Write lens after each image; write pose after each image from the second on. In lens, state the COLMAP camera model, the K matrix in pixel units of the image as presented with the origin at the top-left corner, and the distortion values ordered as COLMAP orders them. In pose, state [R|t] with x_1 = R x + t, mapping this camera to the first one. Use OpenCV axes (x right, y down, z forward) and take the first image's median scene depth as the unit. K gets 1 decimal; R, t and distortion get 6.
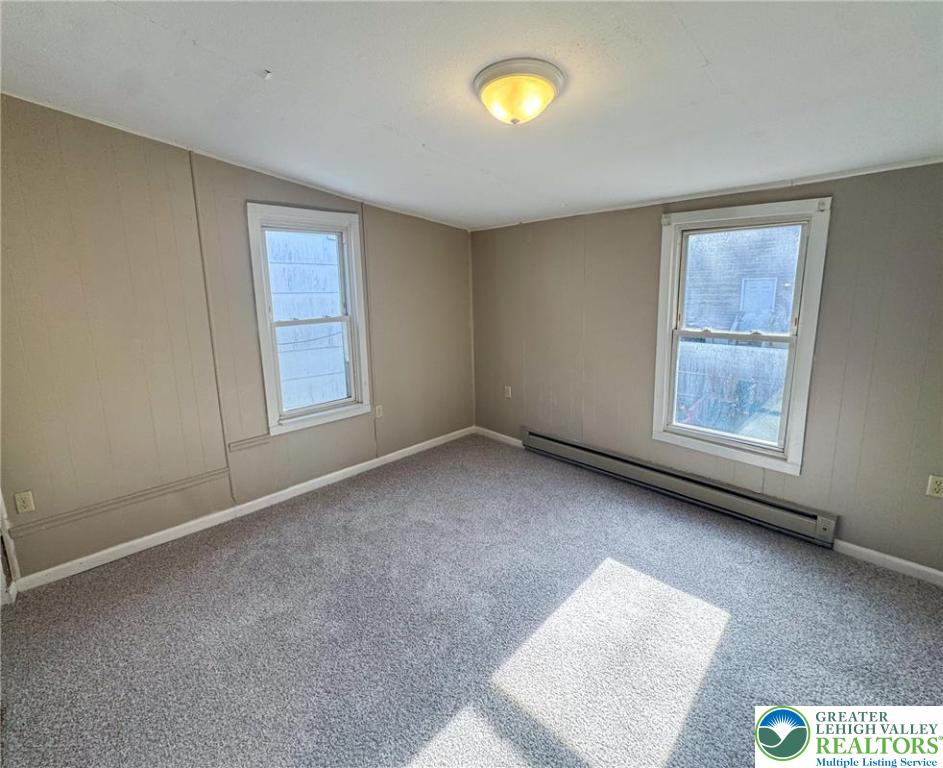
lens RADIAL K [[412.9, 0, 394.1], [0, 412.9, 373.4], [0, 0, 1]] dist [0.001209, 0.000011]
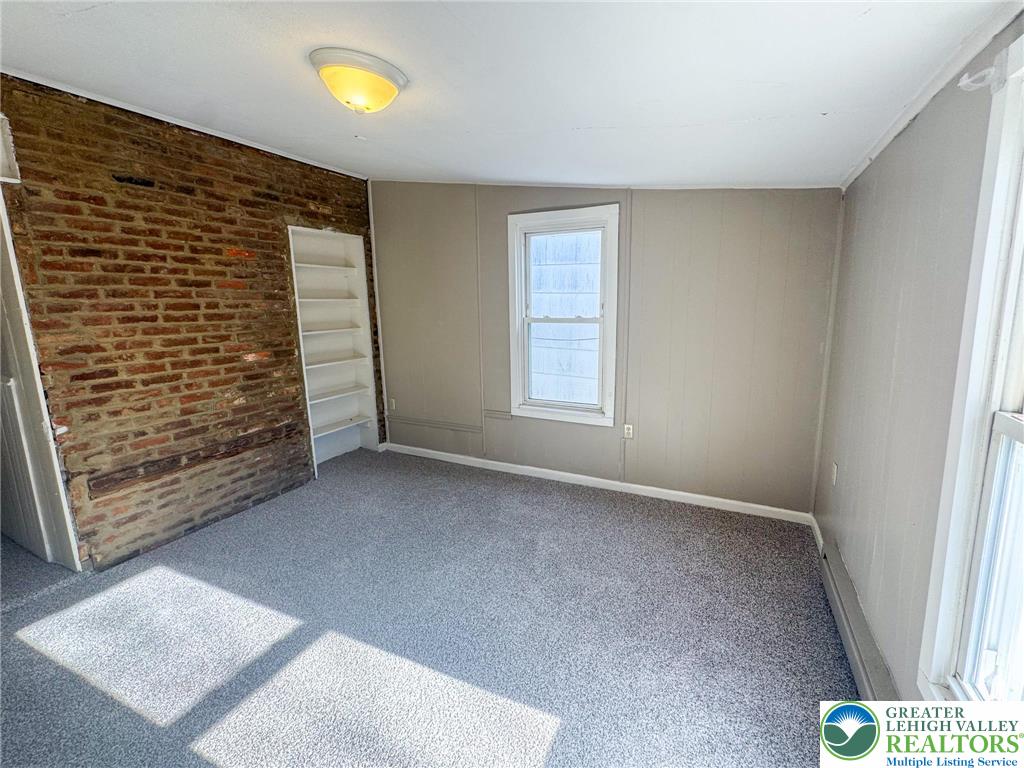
lens RADIAL K [[413.9, 0, 512.0], [0, 413.9, 384.0], [0, 0, 1]] dist [-0.000318, -0.000039]
pose [[0.446488, 0.214366, -0.868732, 0.698979], [-0.172955, 0.973245, 0.151264, -0.110609], [0.877915, 0.082714, 0.471618, 0.439640]]
